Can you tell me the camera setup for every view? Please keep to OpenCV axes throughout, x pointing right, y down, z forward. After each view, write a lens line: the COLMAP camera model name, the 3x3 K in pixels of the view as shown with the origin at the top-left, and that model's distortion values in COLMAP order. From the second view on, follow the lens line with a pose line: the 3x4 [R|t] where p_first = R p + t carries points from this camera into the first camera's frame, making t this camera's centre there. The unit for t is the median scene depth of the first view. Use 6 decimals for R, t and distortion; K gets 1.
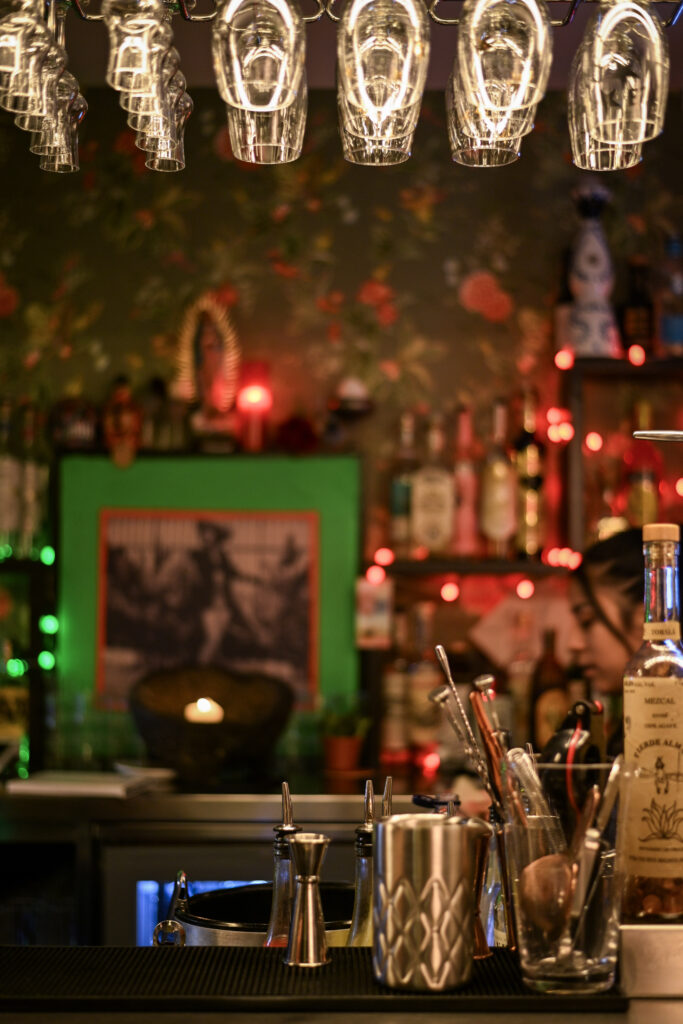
lens RADIAL K [[1428.1, 0, 337.1], [0, 1428.1, 513.2], [0, 0, 1]] dist [0.017764, 0.000000]
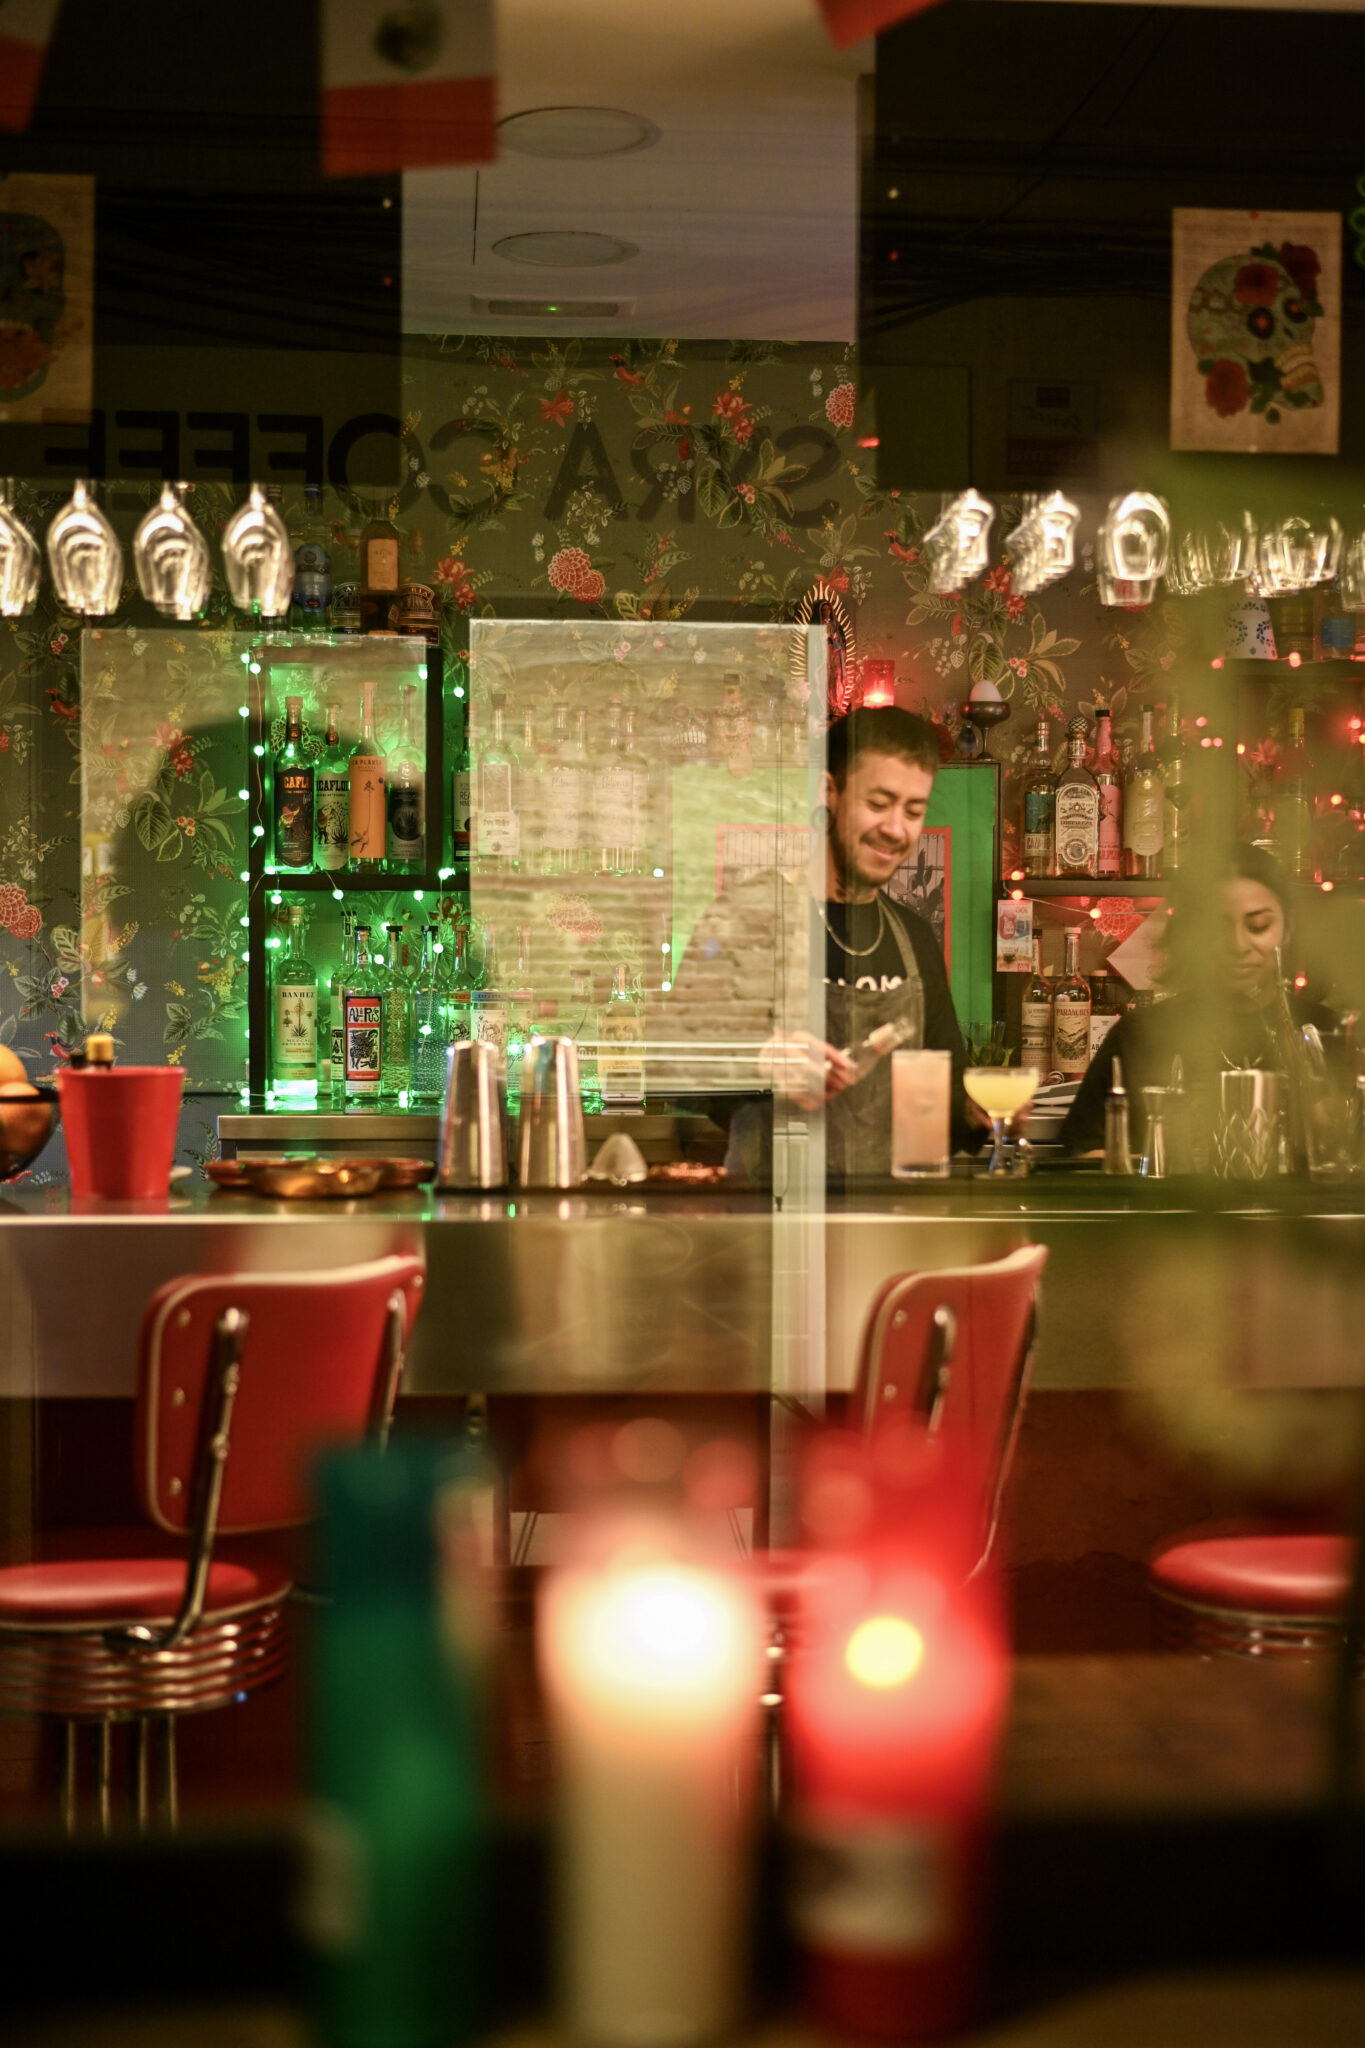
lens RADIAL K [[2856.1, 0, 695.9], [0, 2856.1, 1019.6], [0, 0, 1]] dist [0.017764, 0.000000]
pose [[0.996522, -0.004820, 0.083193, -0.333402], [-0.003098, 0.995493, 0.094789, -0.051853], [-0.083275, -0.094717, 0.992015, -0.832378]]
